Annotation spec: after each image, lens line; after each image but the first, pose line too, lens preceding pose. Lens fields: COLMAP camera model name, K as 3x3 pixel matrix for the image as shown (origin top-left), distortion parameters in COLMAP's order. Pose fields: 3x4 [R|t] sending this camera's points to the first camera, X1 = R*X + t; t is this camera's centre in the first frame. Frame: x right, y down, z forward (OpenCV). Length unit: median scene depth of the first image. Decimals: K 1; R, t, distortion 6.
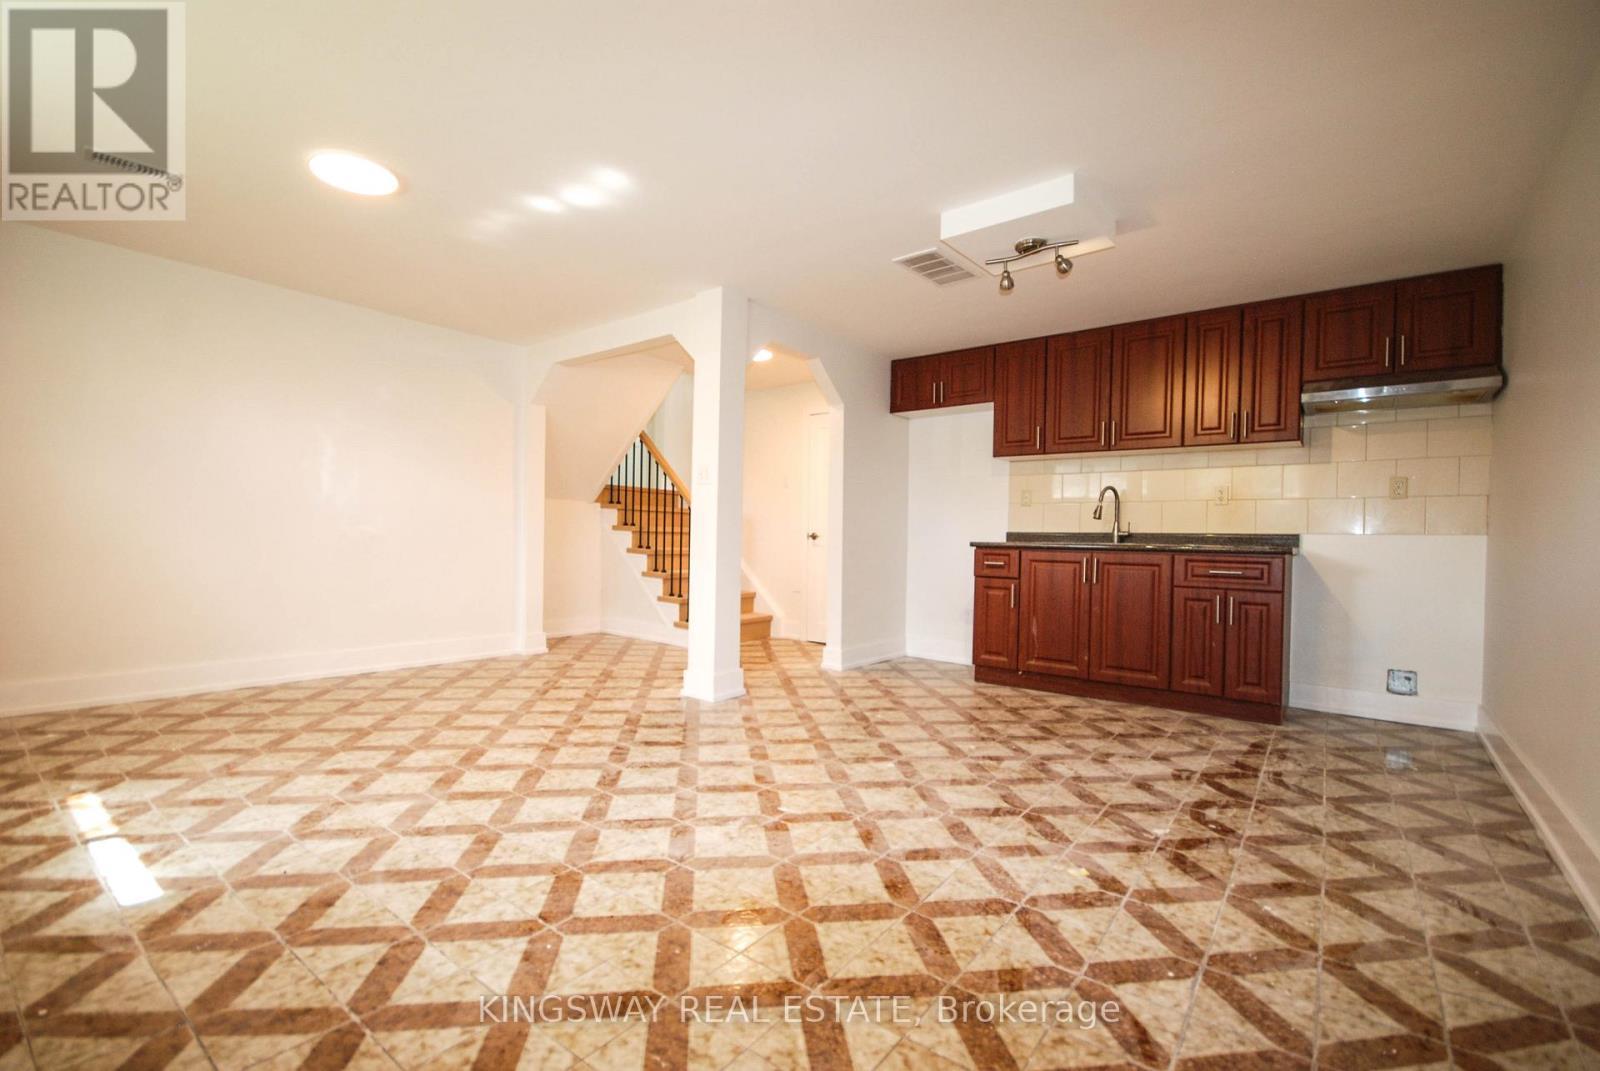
lens RADIAL K [[693.3, 0, 805.8], [0, 693.3, 548.2], [0, 0, 1]] dist [0.001749, 0.000183]
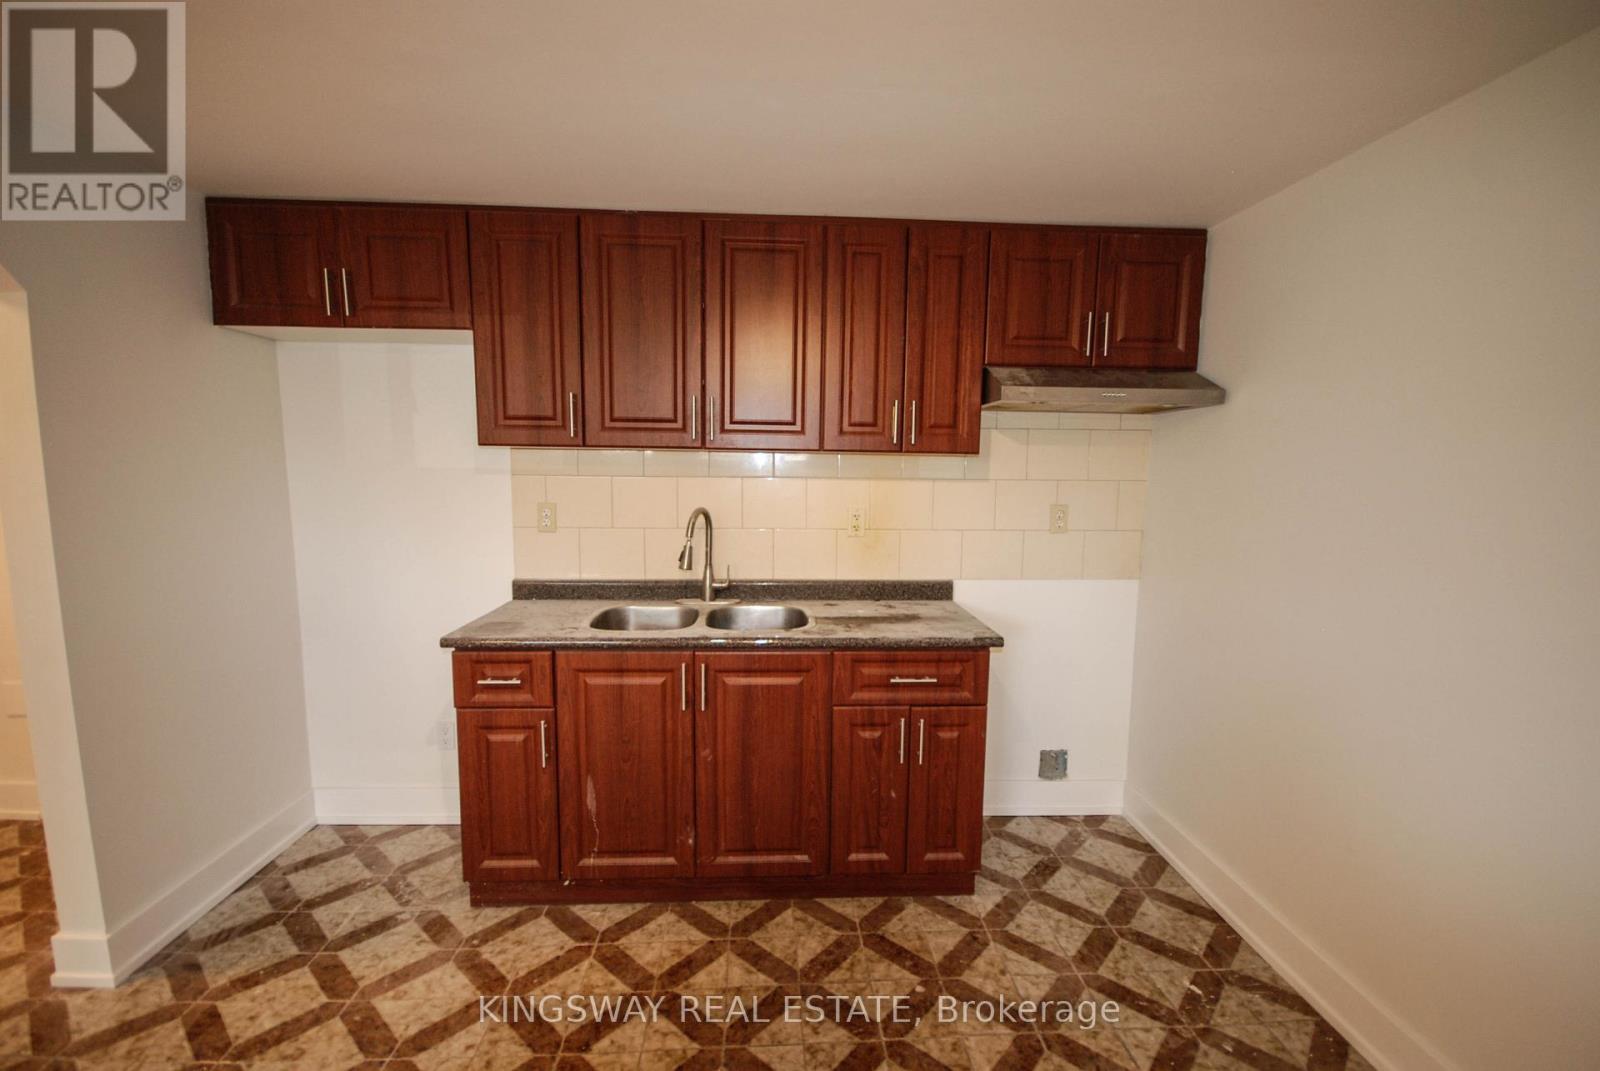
lens RADIAL K [[693.3, 0, 805.8], [0, 693.3, 548.2], [0, 0, 1]] dist [0.001749, 0.000183]
pose [[0.755389, -0.087106, 0.649461, 0.130904], [0.014517, 0.993107, 0.116311, -0.123776], [-0.655116, -0.078432, 0.751447, 0.516787]]
